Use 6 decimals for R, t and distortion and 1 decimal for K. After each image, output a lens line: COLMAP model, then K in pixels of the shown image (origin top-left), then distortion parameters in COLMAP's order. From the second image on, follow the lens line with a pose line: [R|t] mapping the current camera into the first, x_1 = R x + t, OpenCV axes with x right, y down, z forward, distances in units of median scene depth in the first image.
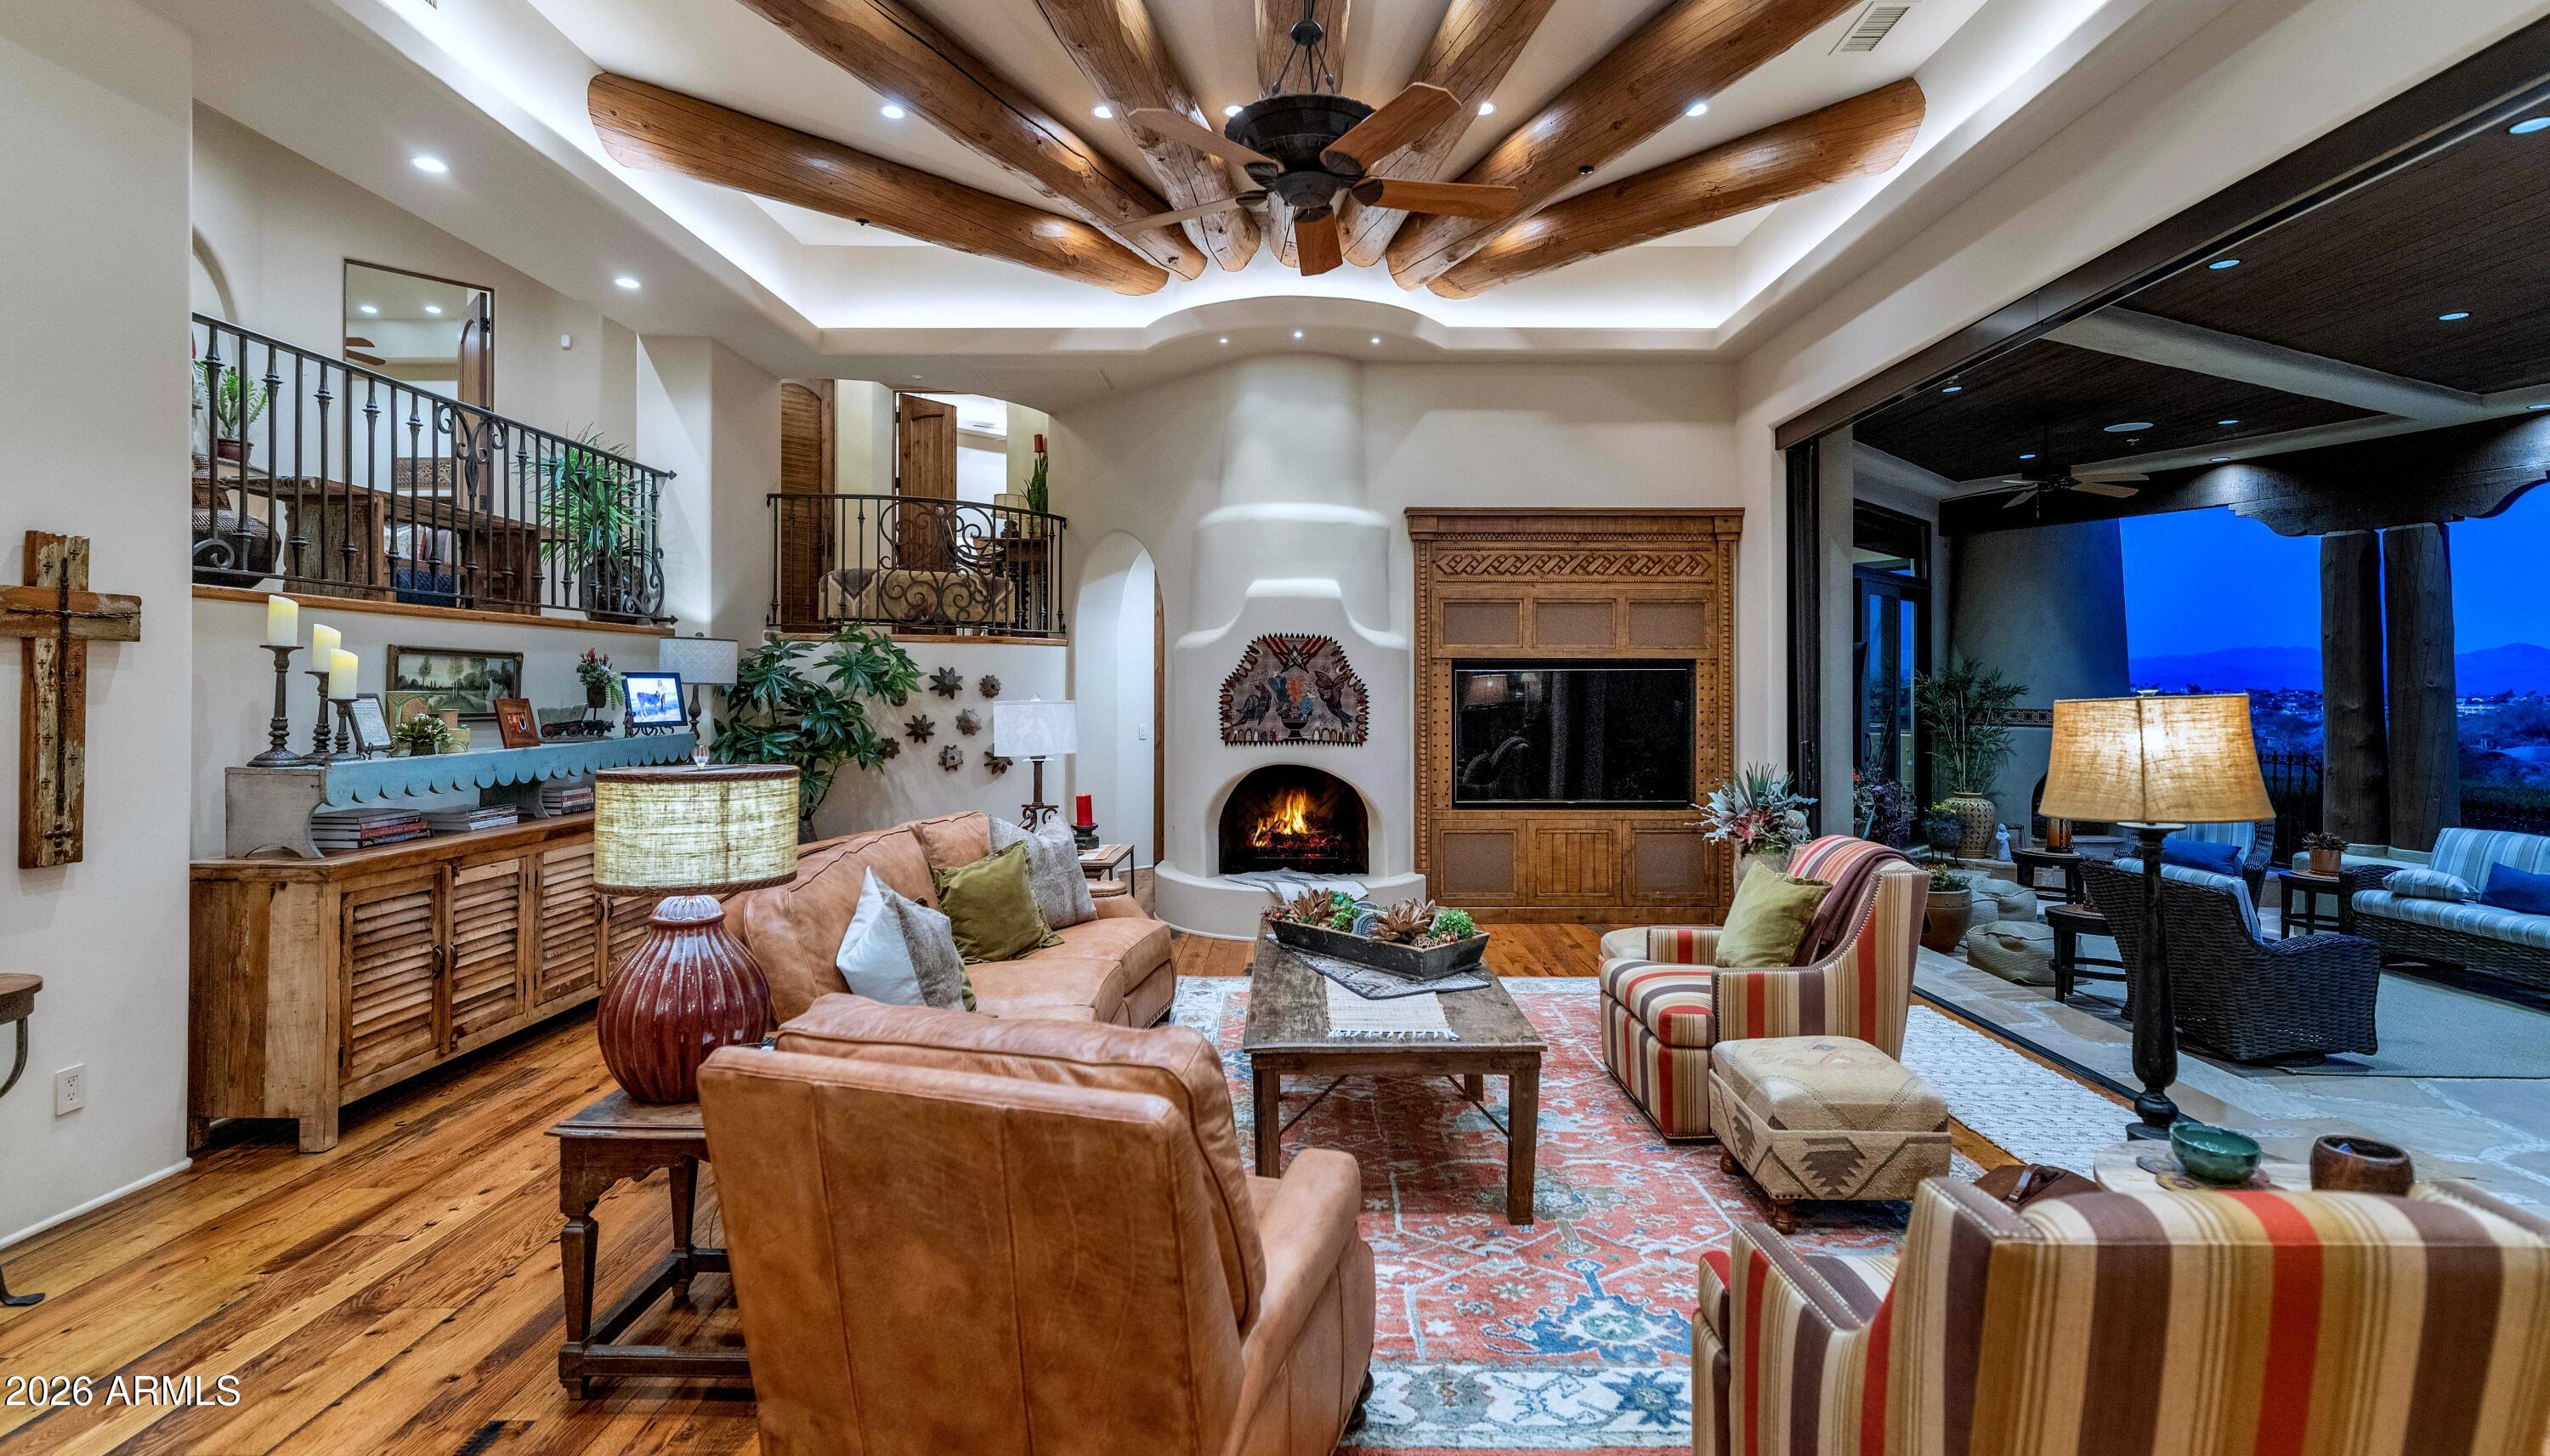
lens RADIAL K [[1172.9, 0, 1280.9], [0, 1172.9, 686.2], [0, 0, 1]] dist [-0.001991, -0.000614]
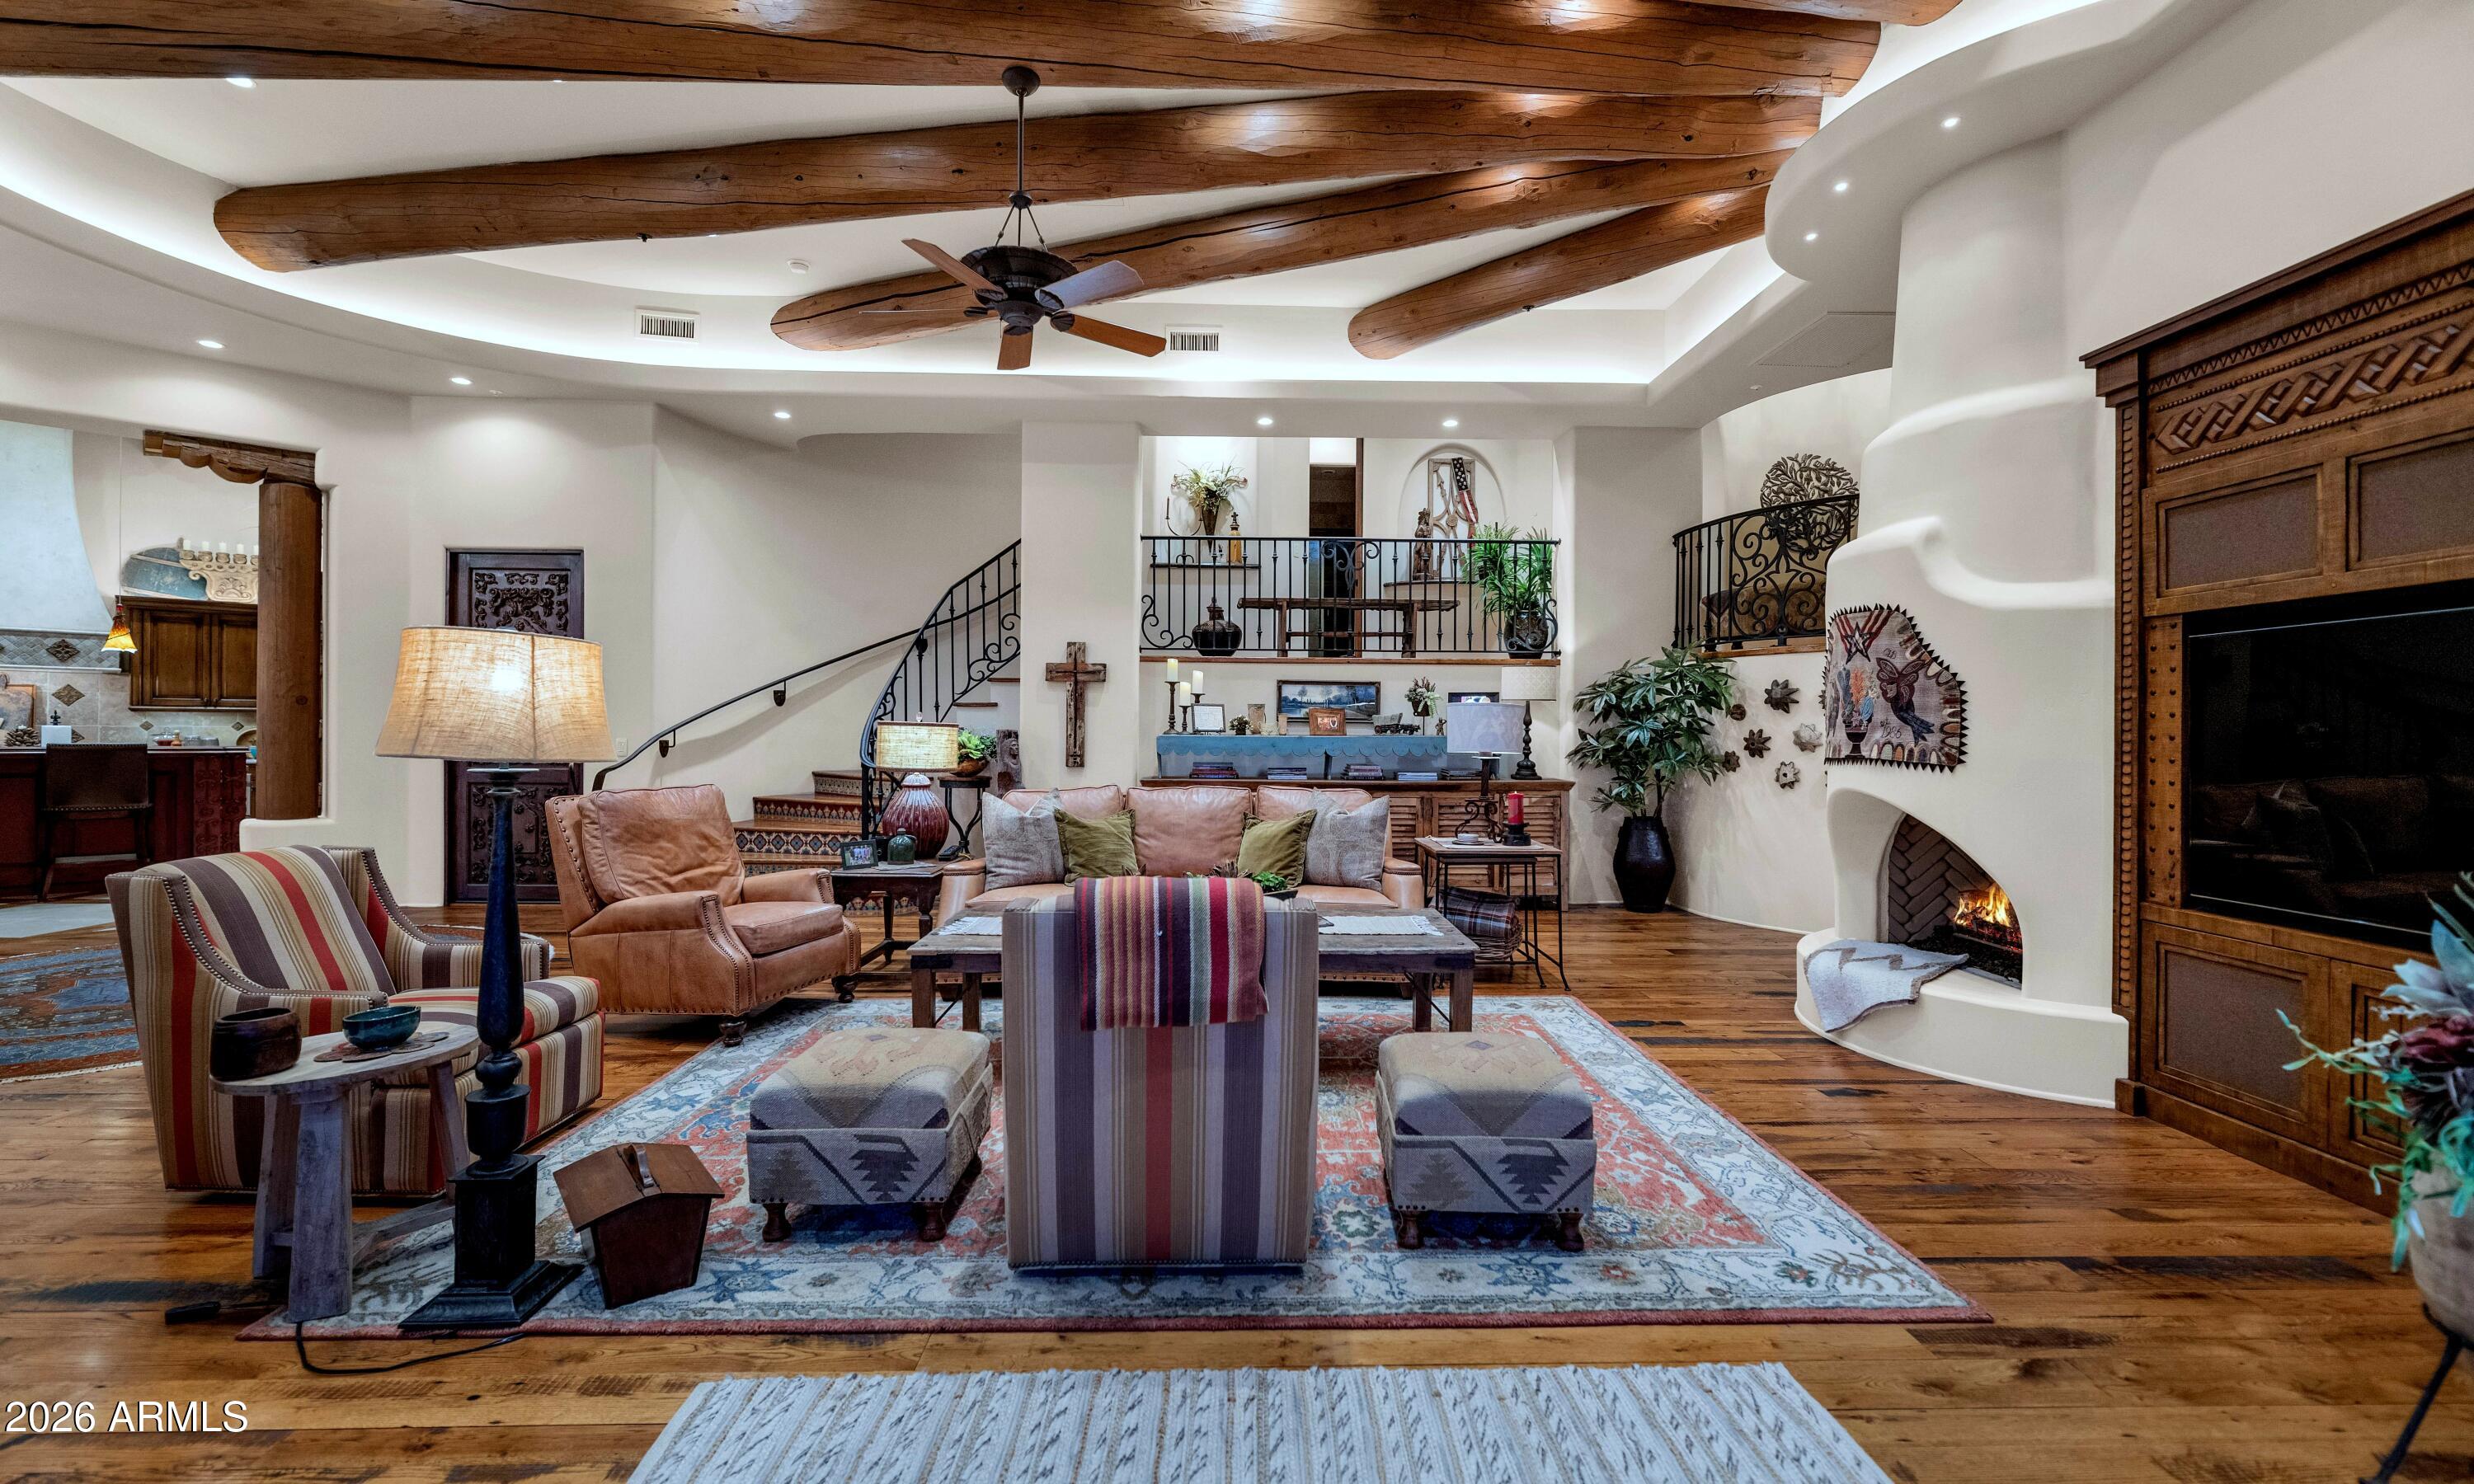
lens RADIAL K [[1039.1, 0, 1238.9], [0, 1039.1, 728.8], [0, 0, 1]] dist [-0.001212, -0.000214]
pose [[0.033702, -0.000883, -0.999432, 0.611290], [-0.006168, 0.999980, -0.001091, 0.030943], [0.999413, 0.006201, 0.033696, 0.595698]]
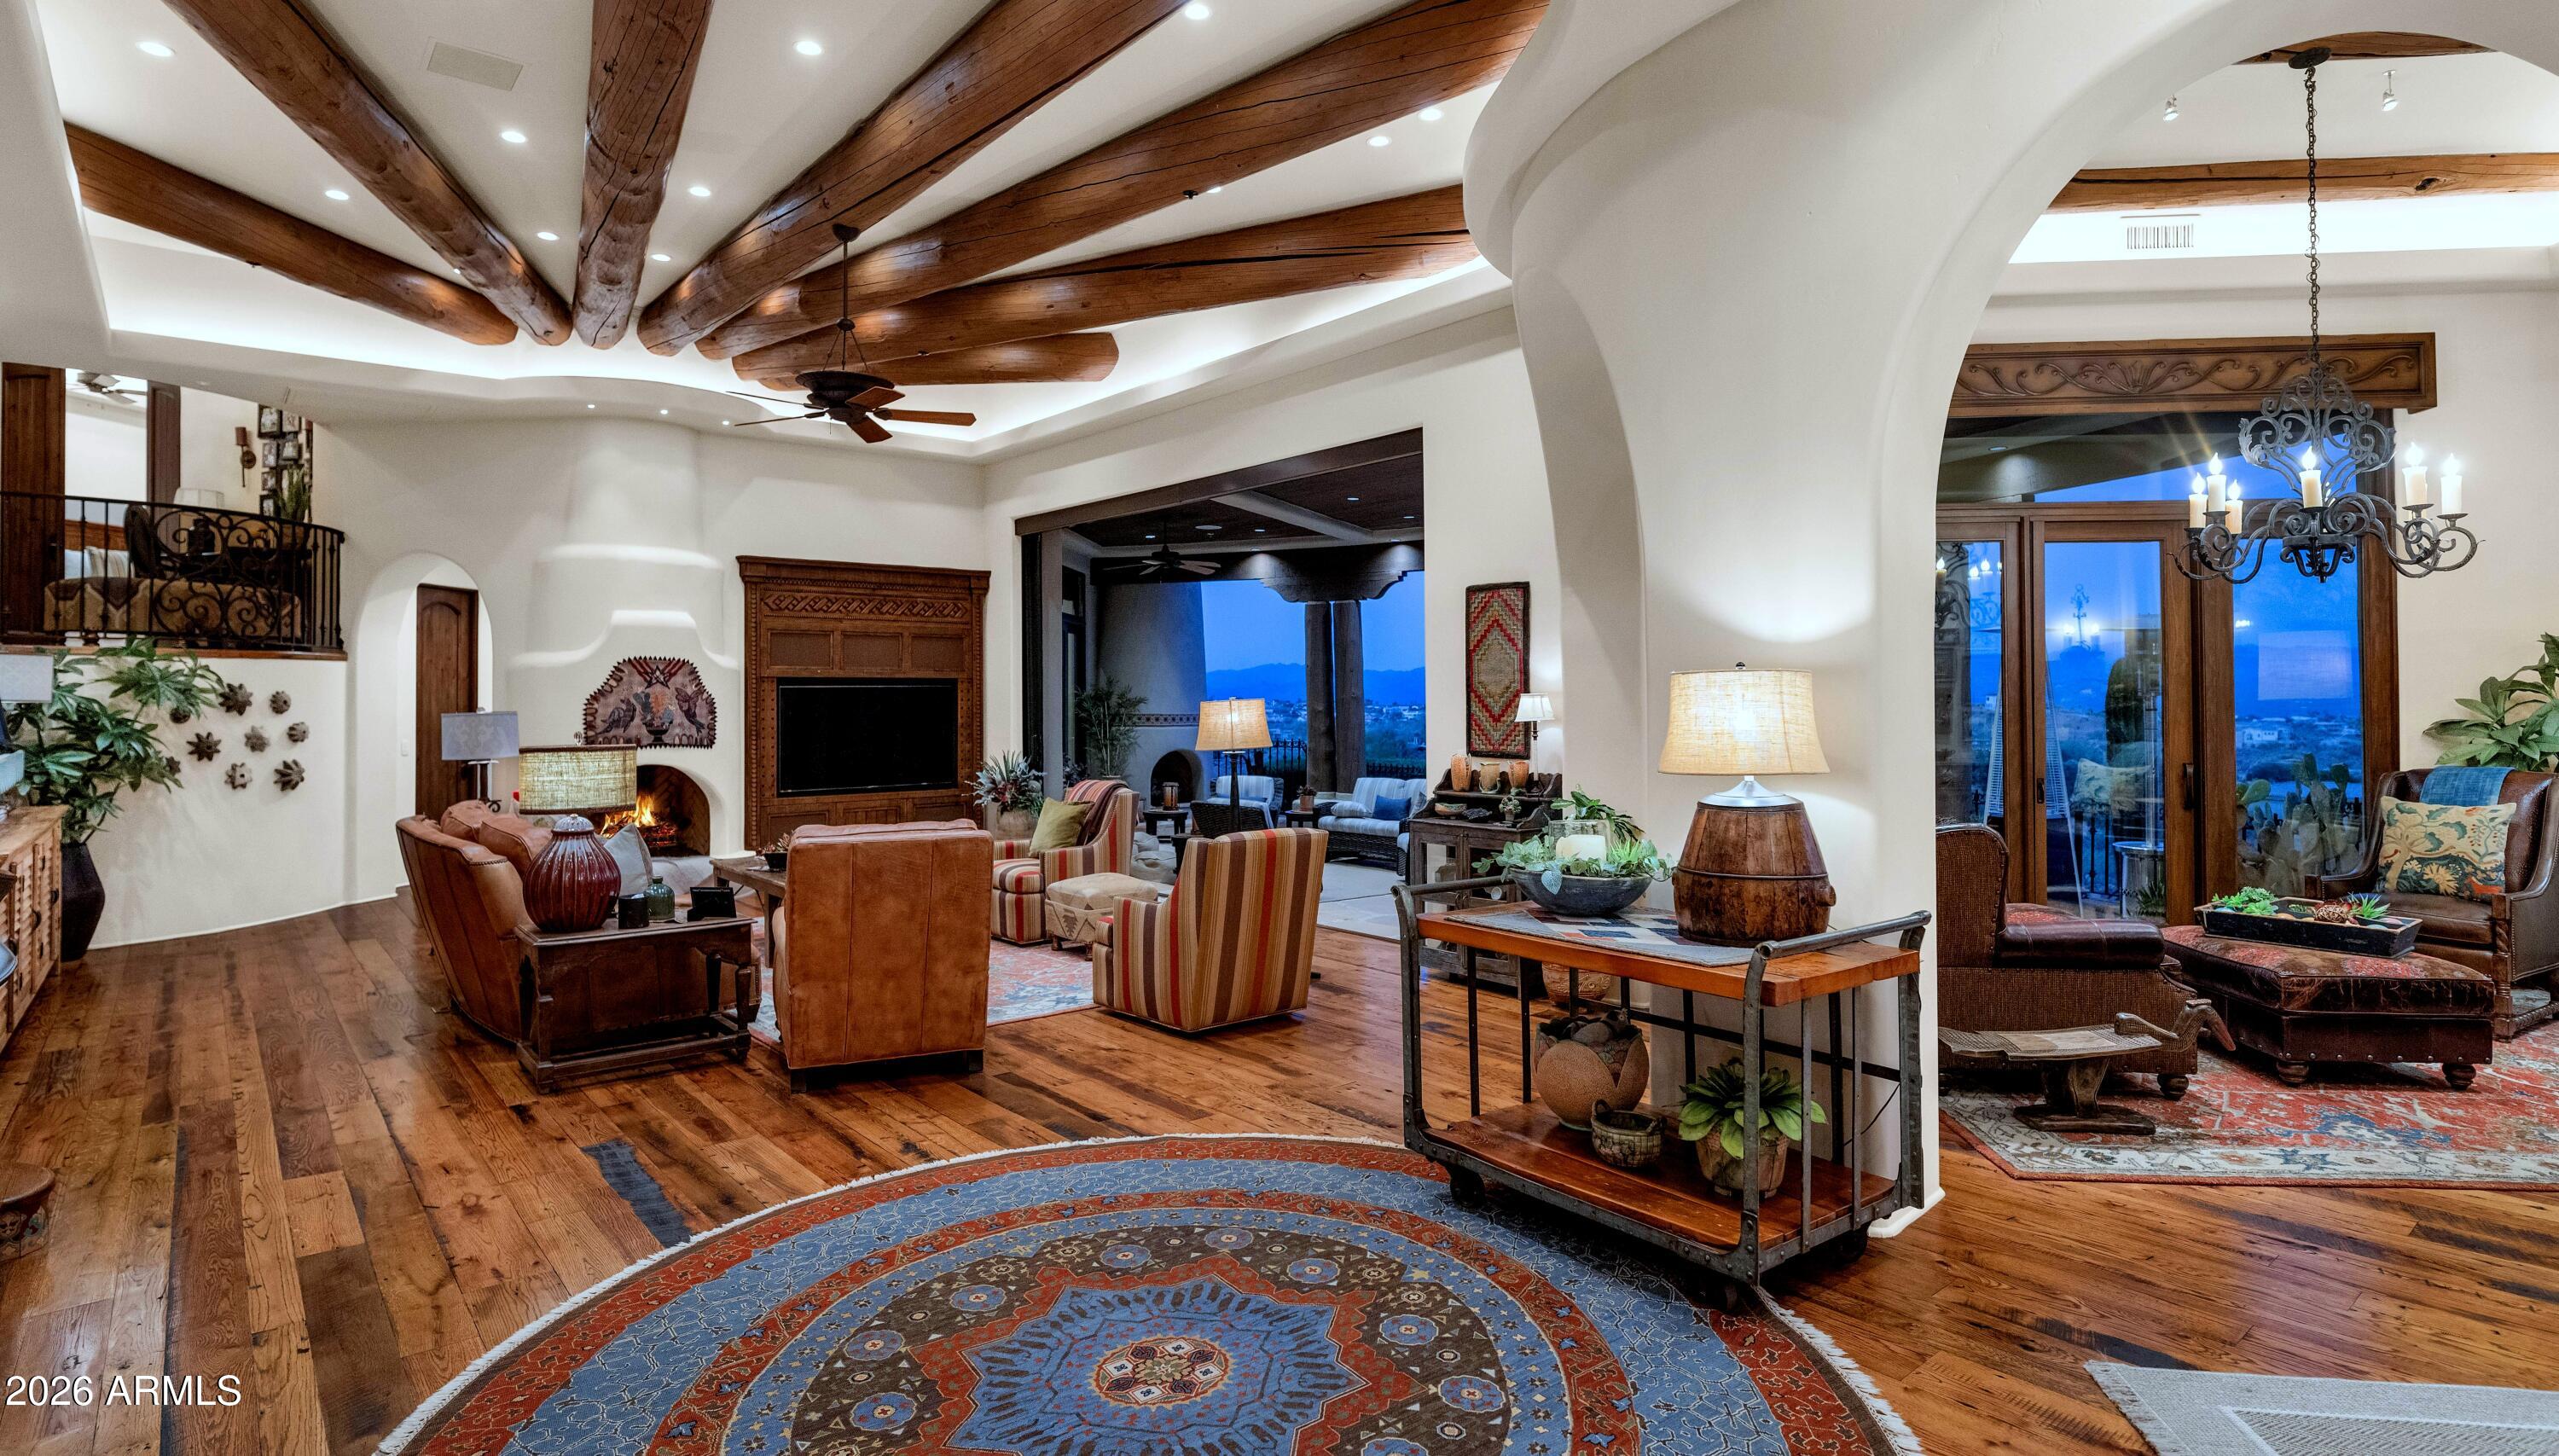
lens RADIAL K [[1323.9, 0, 1279.7], [0, 1323.9, 677.3], [0, 0, 1]] dist [-0.000360, 0.000081]
pose [[0.769513, 0.005004, 0.638611, -0.359181], [0.006026, 0.999868, -0.015096, 0.001183], [-0.638603, 0.015465, 0.769381, -0.451336]]
